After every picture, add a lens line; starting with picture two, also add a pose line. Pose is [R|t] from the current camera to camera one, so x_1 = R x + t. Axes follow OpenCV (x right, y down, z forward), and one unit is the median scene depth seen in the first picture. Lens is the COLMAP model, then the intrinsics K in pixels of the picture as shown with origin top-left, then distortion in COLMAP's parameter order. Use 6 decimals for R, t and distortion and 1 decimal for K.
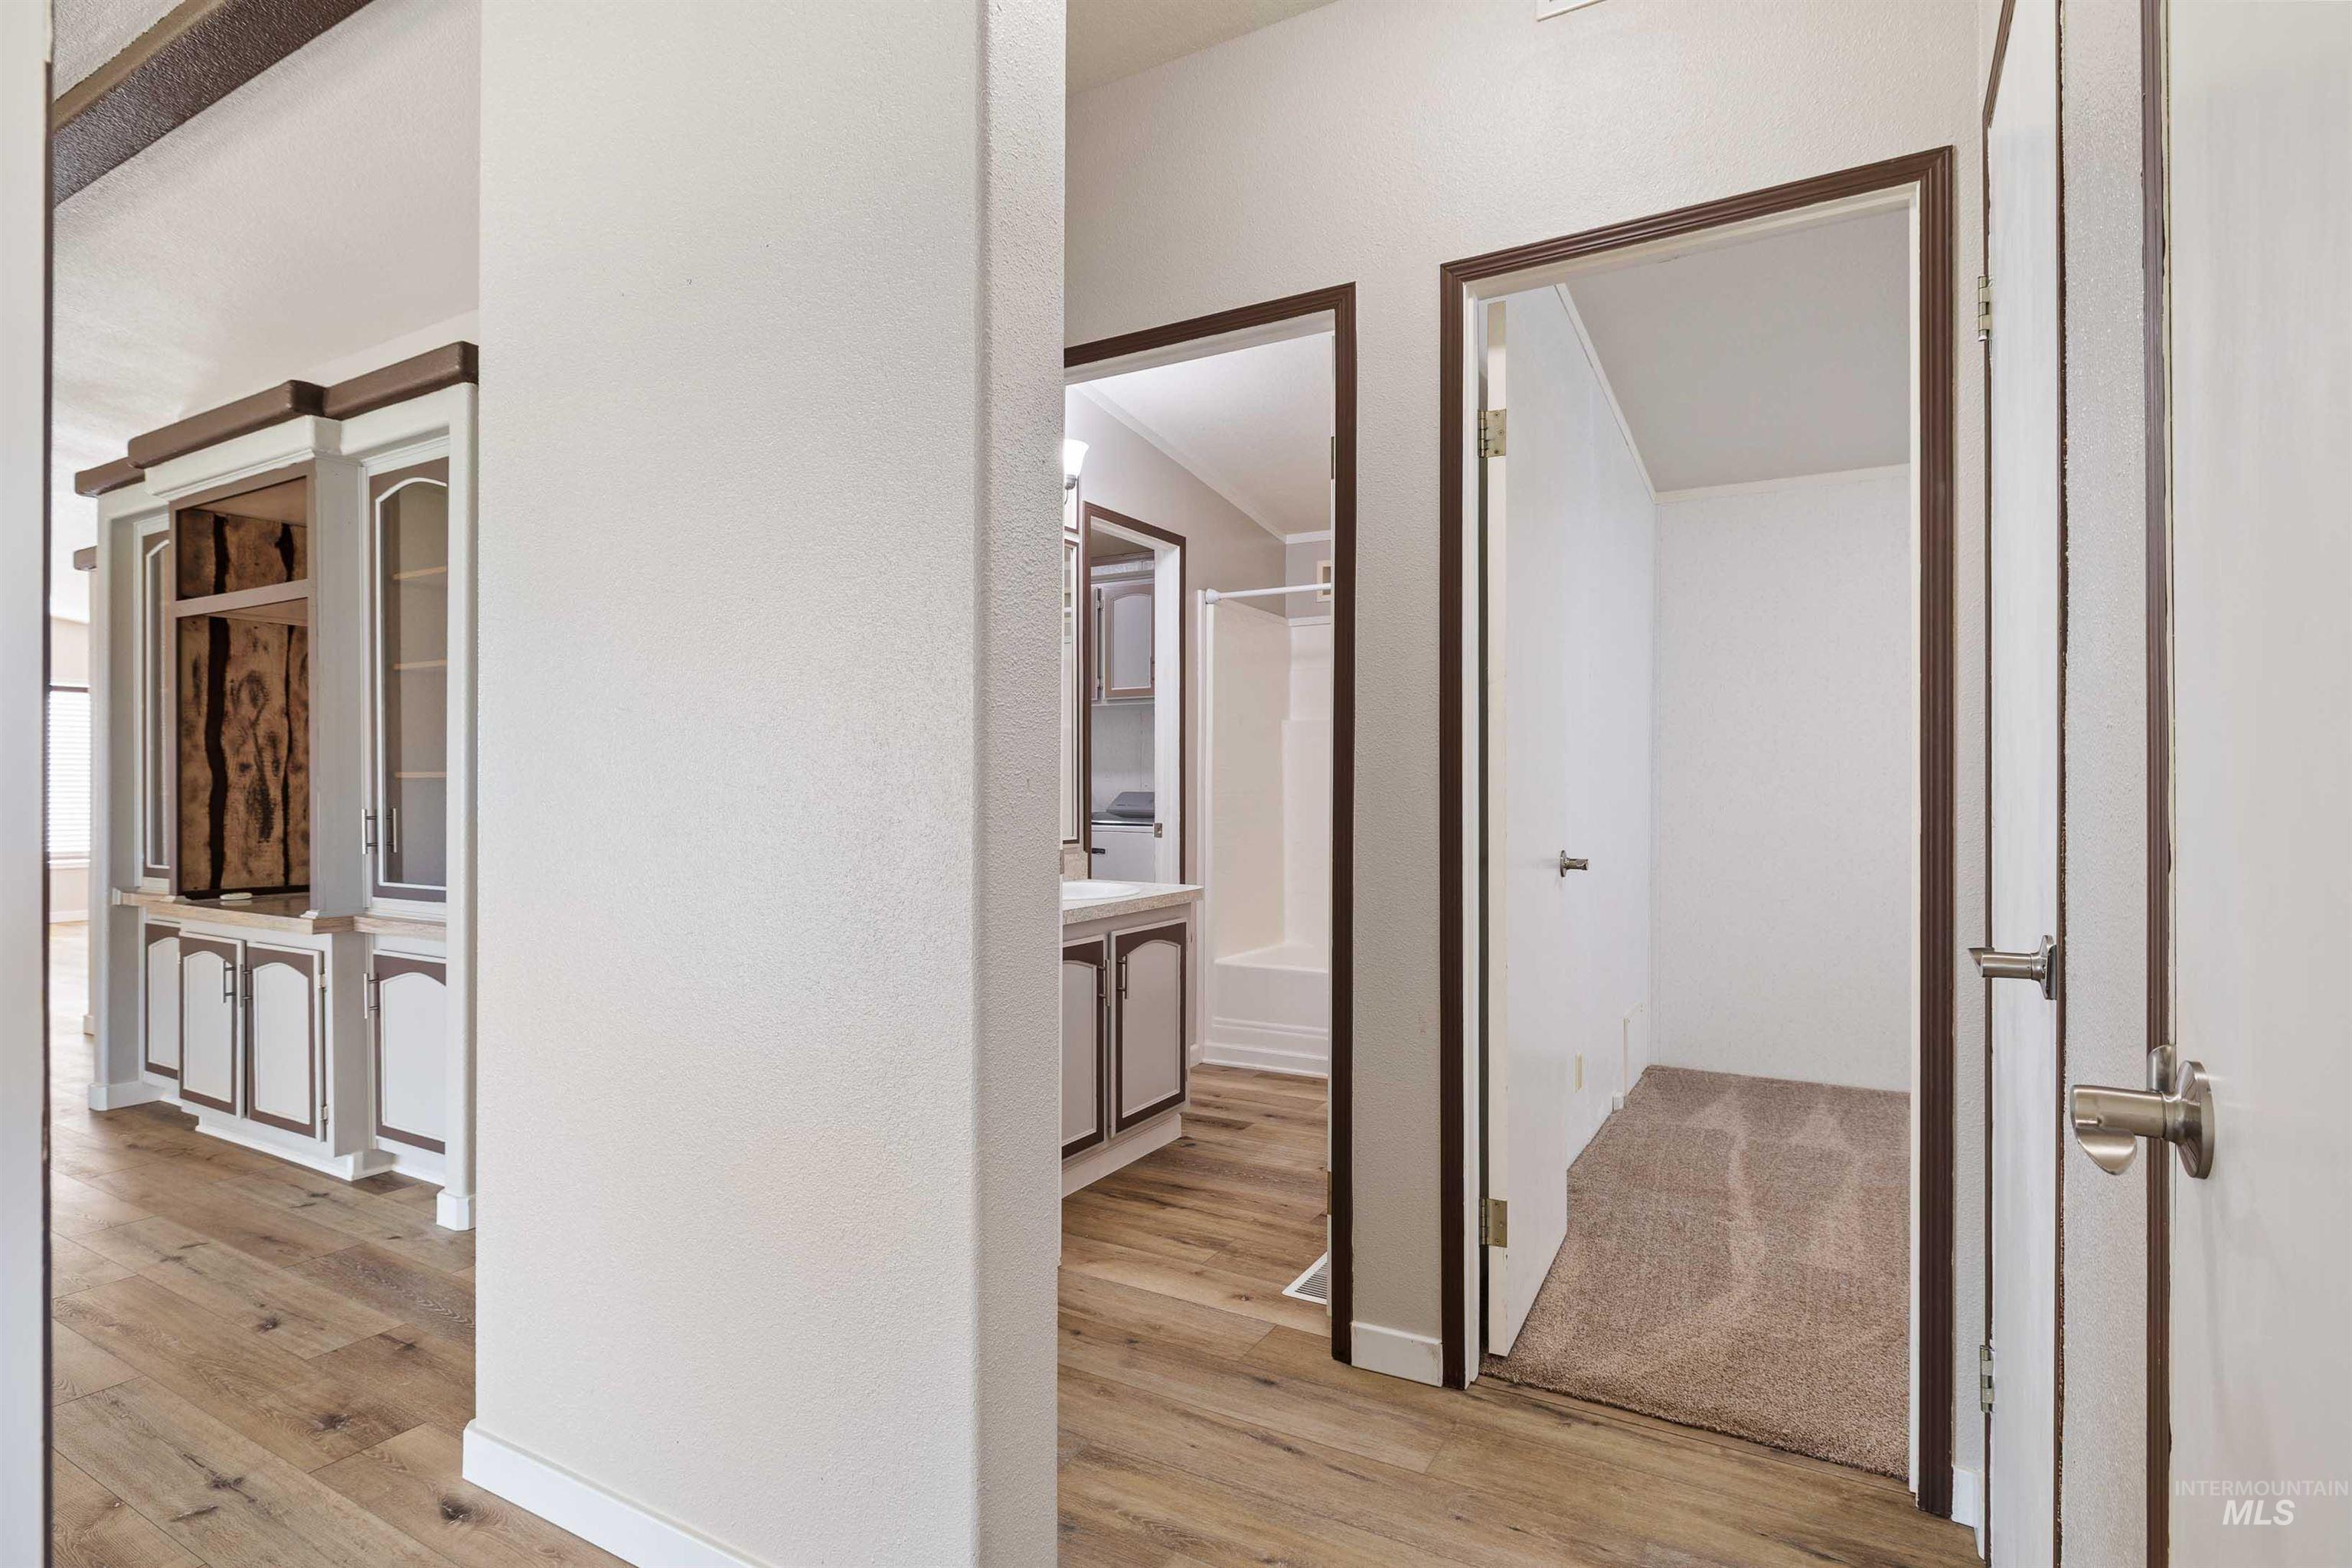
lens RADIAL K [[1179.2, 0, 1185.7], [0, 1179.2, 776.4], [0, 0, 1]] dist [-0.001291, -0.000090]
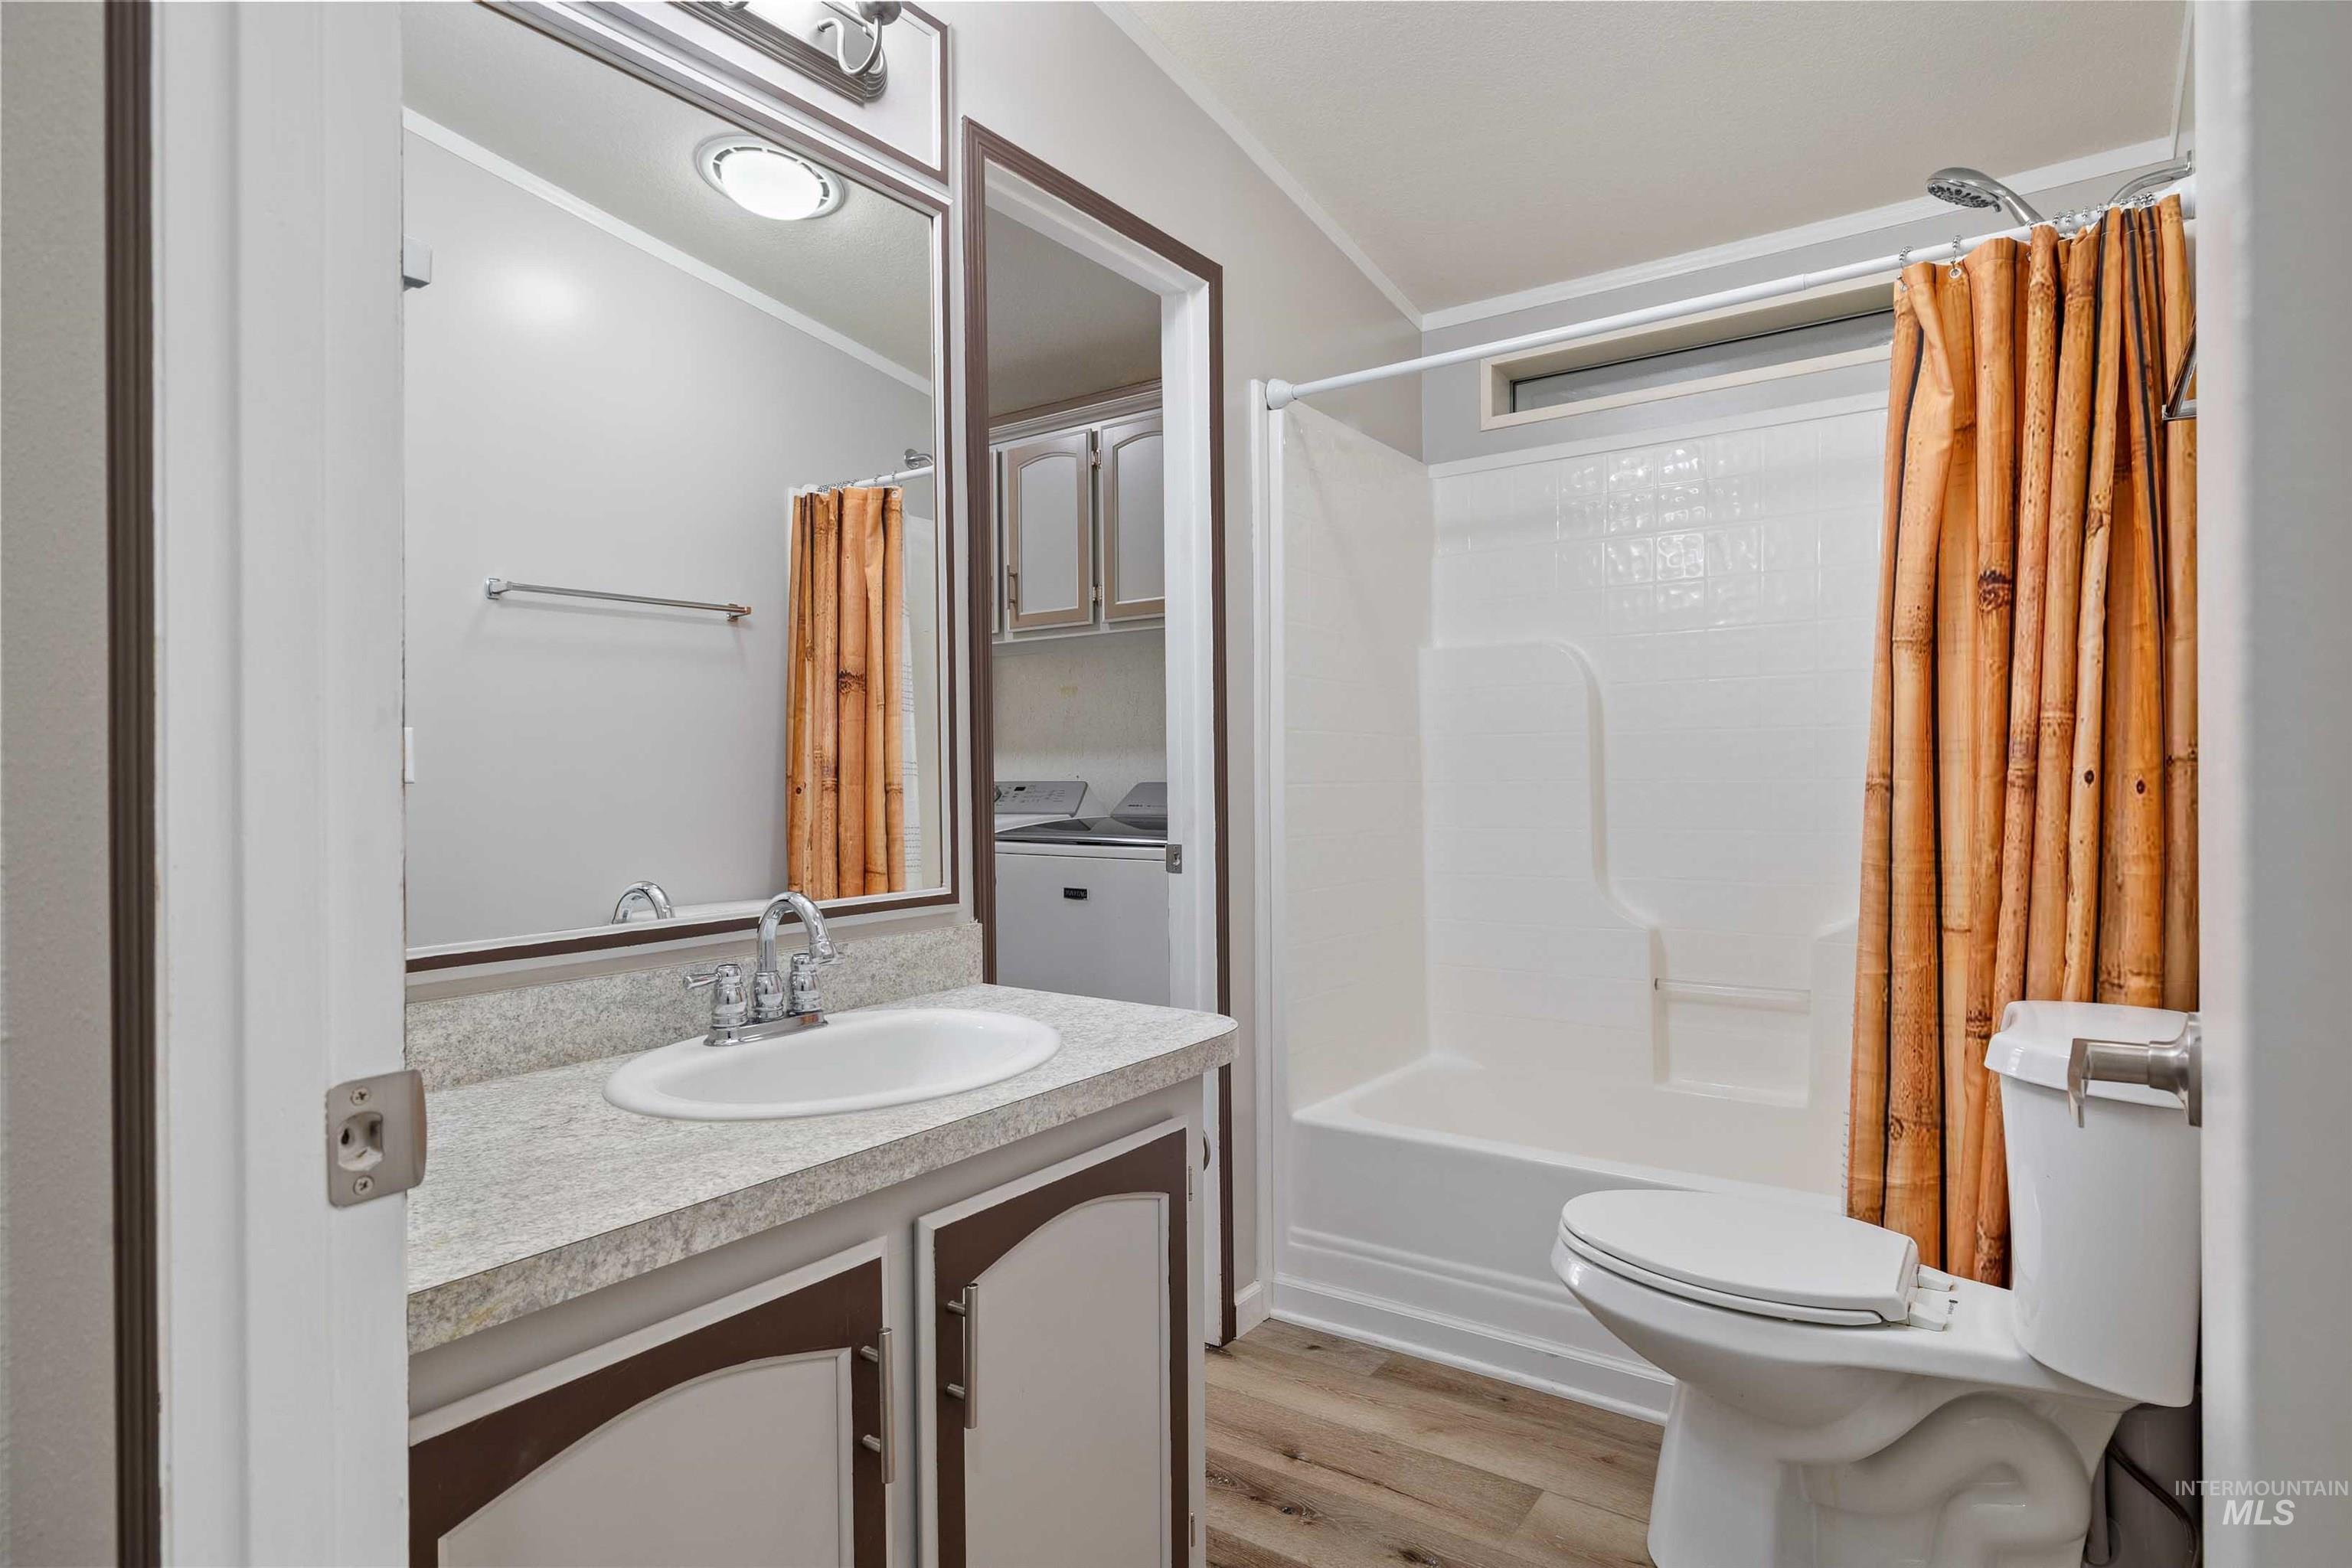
lens RADIAL K [[1248.0, 0, 1182.4], [0, 1248.0, 776.1], [0, 0, 1]] dist [-0.001013, 0.000348]
pose [[0.995758, -0.010920, -0.091360, 0.031663], [0.011715, 0.999898, 0.008178, 0.007124], [0.091261, -0.009214, 0.995784, 0.521440]]
